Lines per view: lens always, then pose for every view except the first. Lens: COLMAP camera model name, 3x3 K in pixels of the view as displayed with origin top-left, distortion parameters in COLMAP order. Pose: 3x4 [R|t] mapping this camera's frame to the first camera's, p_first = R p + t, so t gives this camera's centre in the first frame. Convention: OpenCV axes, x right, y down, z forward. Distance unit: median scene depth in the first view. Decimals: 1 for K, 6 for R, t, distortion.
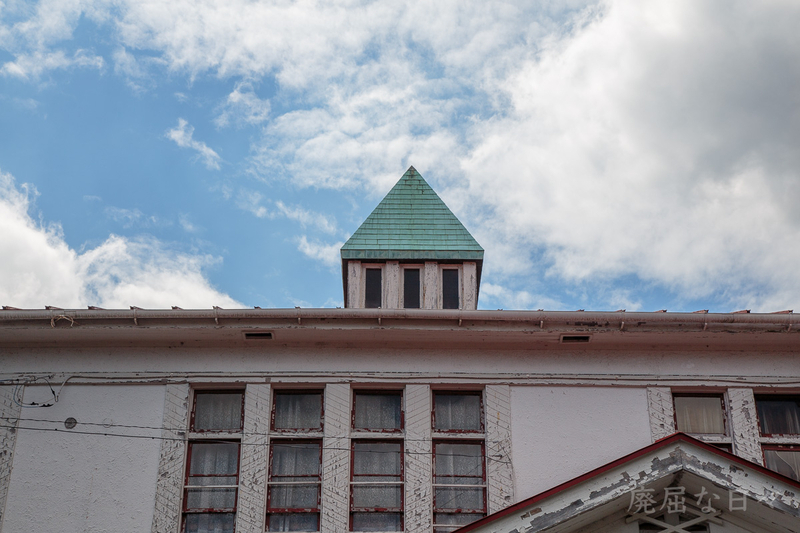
lens RADIAL K [[1363.5, 0, 400.3], [0, 1363.5, 267.2], [0, 0, 1]] dist [0.264326, 0.000000]
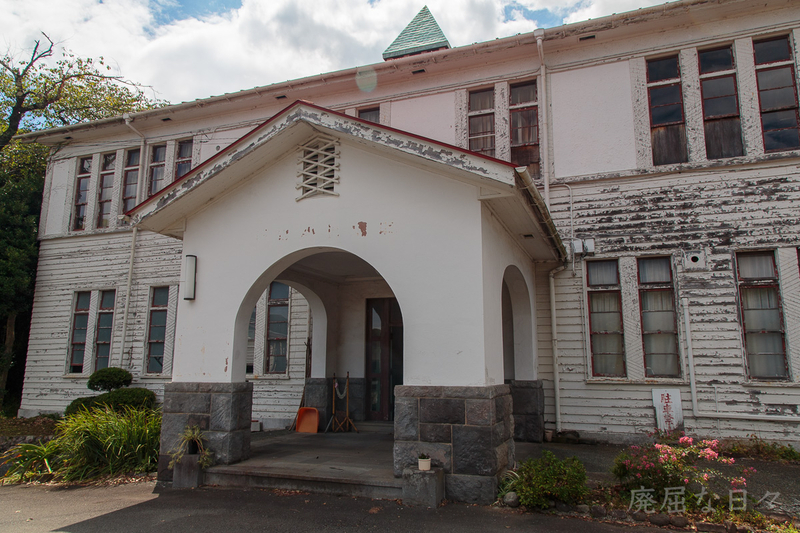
lens RADIAL K [[555.7, 0, 400.0], [0, 555.7, 268.5], [0, 0, 1]] dist [0.023452, 0.001225]
pose [[0.933496, -0.062494, -0.353101, 0.372402], [0.167327, 0.946833, 0.274787, 0.096010], [0.317156, -0.315596, 0.894322, 0.179744]]
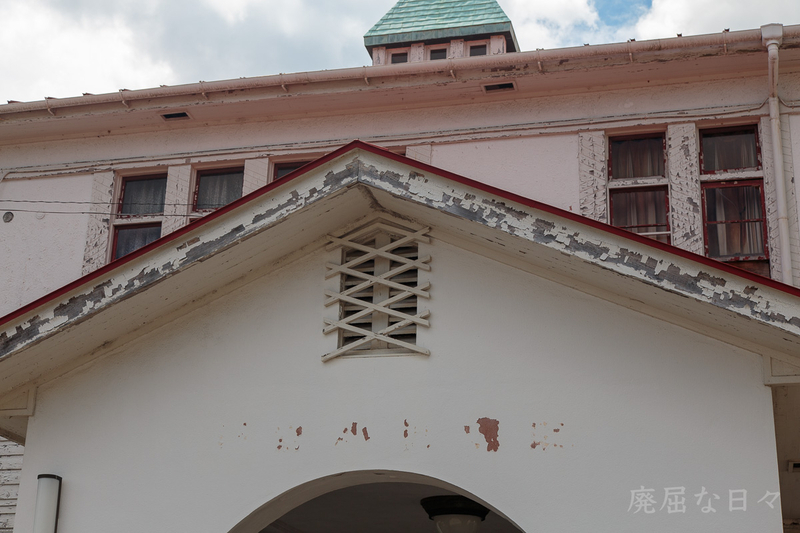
lens RADIAL K [[1300.2, 0, 399.6], [0, 1300.2, 266.2], [0, 0, 1]] dist [0.026916, 0.000000]
pose [[0.969411, -0.065334, -0.236589, 0.262121], [0.092958, 0.989845, 0.107542, 0.071078], [0.227160, -0.126246, 0.965640, 0.134917]]
